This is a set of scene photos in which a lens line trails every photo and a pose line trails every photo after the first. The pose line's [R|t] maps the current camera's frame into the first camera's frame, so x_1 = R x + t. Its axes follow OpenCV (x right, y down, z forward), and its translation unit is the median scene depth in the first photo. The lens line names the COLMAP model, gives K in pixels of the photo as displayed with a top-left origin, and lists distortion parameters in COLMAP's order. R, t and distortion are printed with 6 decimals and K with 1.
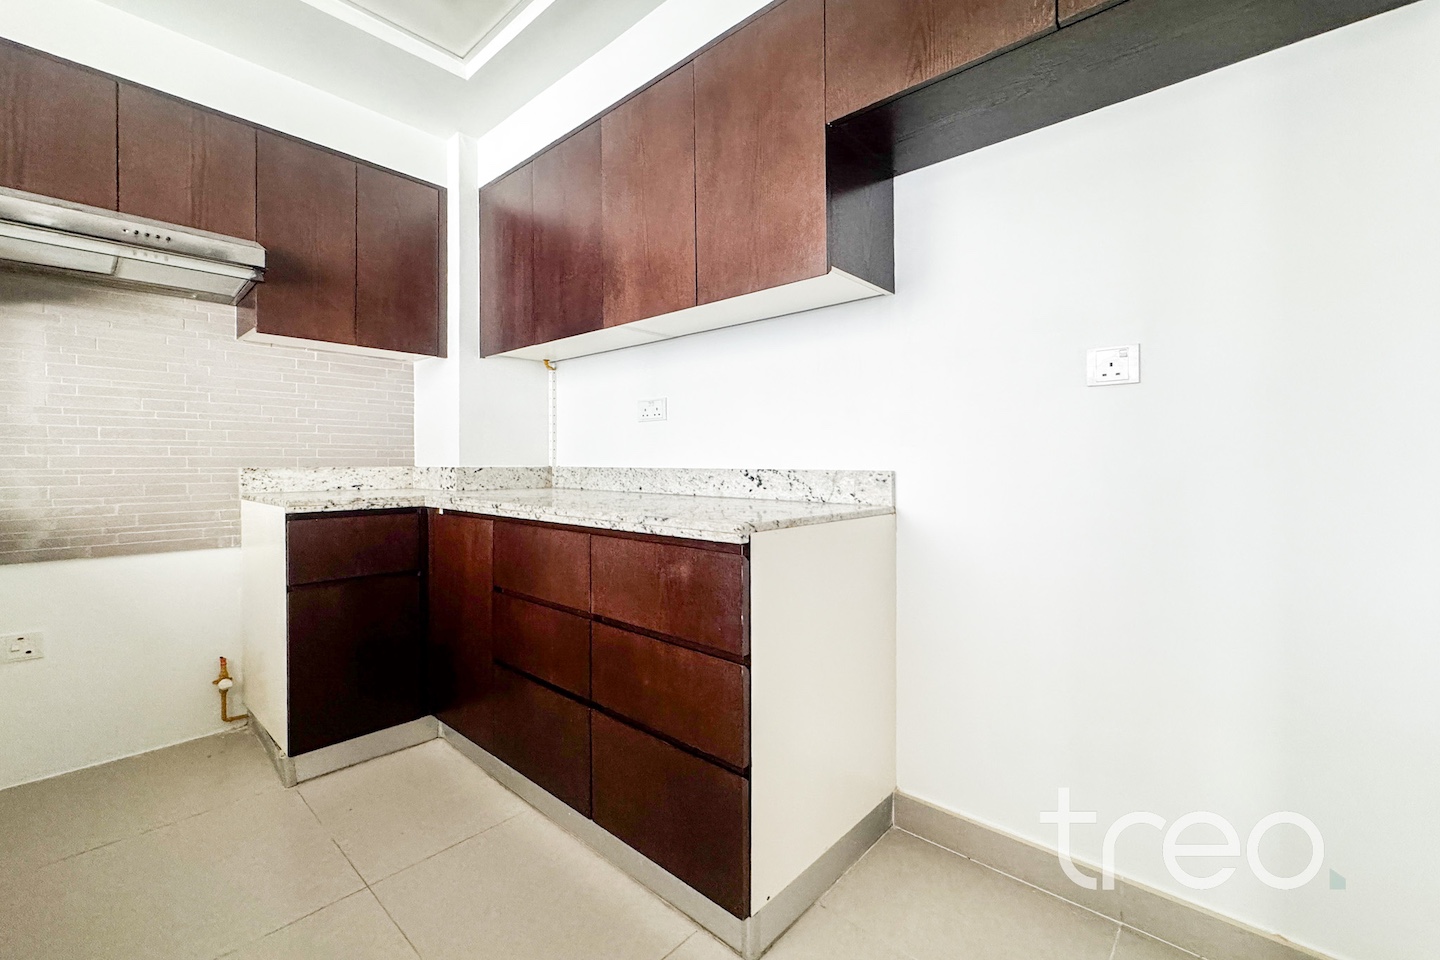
lens RADIAL K [[599.7, 0, 721.7], [0, 599.7, 467.6], [0, 0, 1]] dist [-0.006459, 0.001773]
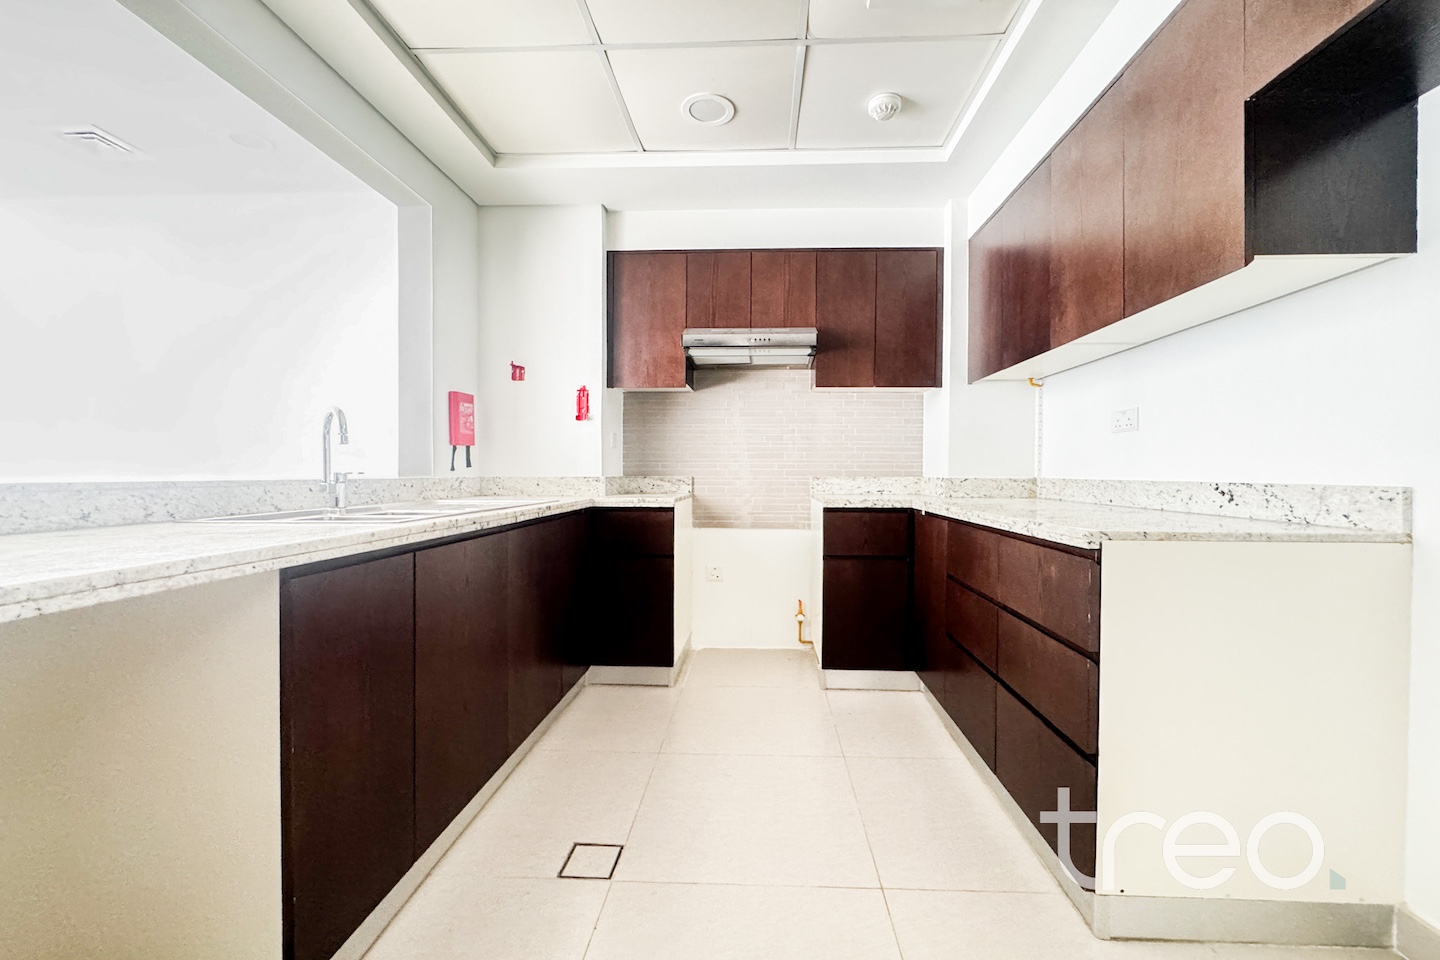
lens RADIAL K [[599.7, 0, 727.8], [0, 599.7, 477.9], [0, 0, 1]] dist [-0.006459, 0.001773]
pose [[0.623308, 0.008801, -0.781927, 0.268667], [-0.009827, 0.999946, 0.003421, -0.000090], [0.781915, 0.005551, 0.623361, -0.114378]]
